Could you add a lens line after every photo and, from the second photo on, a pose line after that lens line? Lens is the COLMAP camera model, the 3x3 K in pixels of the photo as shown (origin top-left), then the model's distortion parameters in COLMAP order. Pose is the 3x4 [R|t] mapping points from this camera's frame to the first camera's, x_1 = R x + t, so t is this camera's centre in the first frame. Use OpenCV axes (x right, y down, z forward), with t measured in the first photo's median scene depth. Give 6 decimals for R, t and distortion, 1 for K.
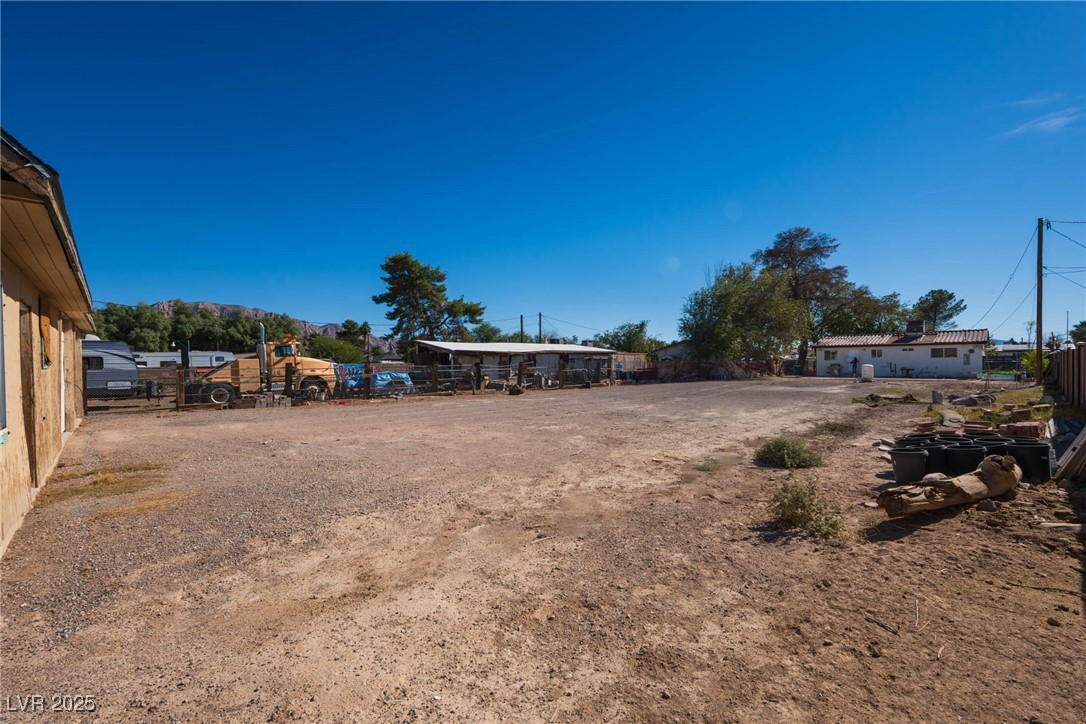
lens RADIAL K [[500.1, 0, 543.0], [0, 500.1, 362.0], [0, 0, 1]] dist [0.023396, 0.000362]
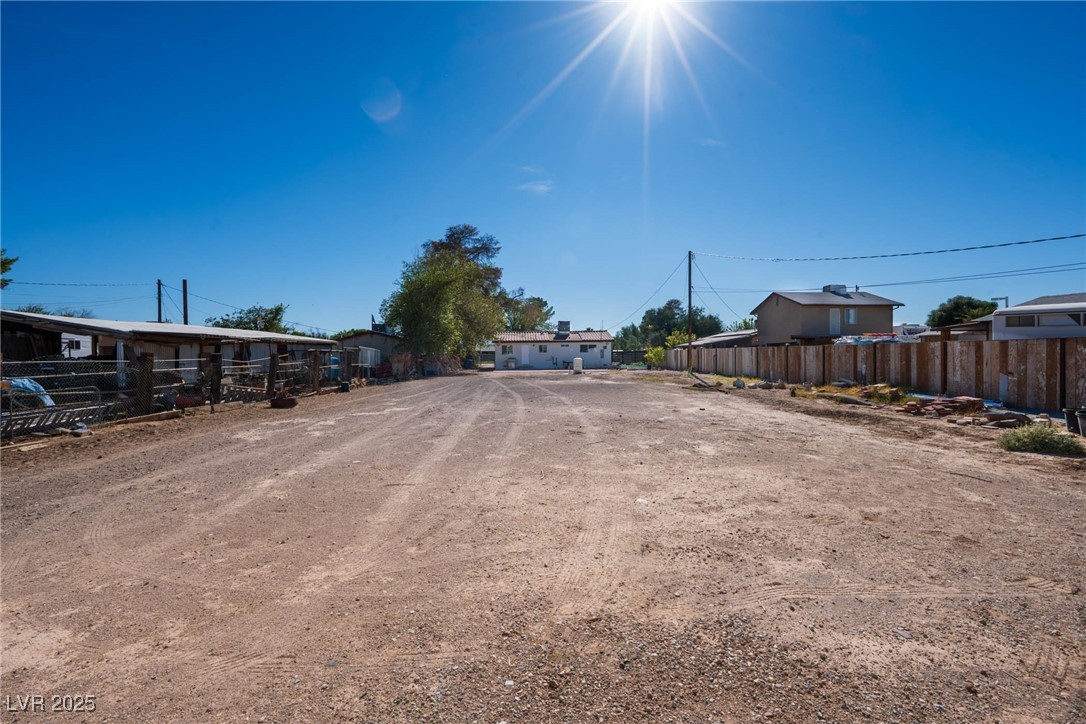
lens RADIAL K [[508.1, 0, 543.0], [0, 508.1, 362.0], [0, 0, 1]] dist [-0.002434, -0.000121]
pose [[0.681133, -0.007934, 0.732117, -0.167396], [0.000543, 0.999946, 0.010331, 0.001696], [-0.732160, -0.006639, 0.681101, 0.207614]]
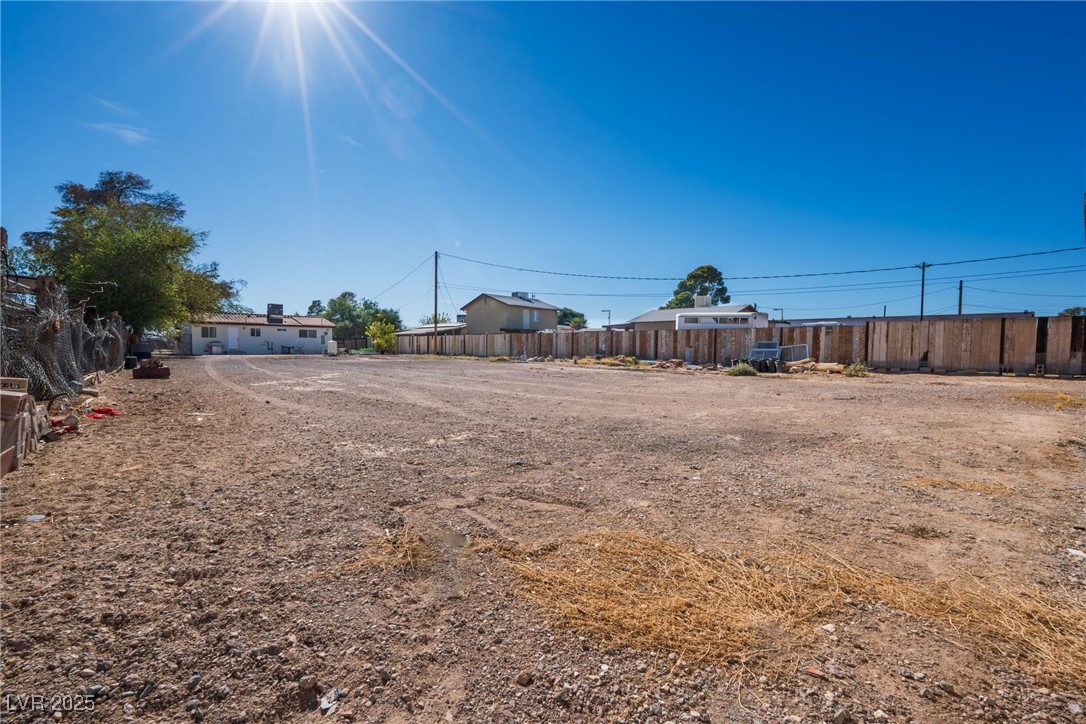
lens RADIAL K [[487.6, 0, 543.0], [0, 487.6, 362.0], [0, 0, 1]] dist [0.000473, 0.000146]
pose [[0.023744, -0.017098, 0.999572, -0.314353], [-0.009943, 0.999800, 0.017338, 0.020387], [-0.999669, -0.010351, 0.023569, 0.360413]]
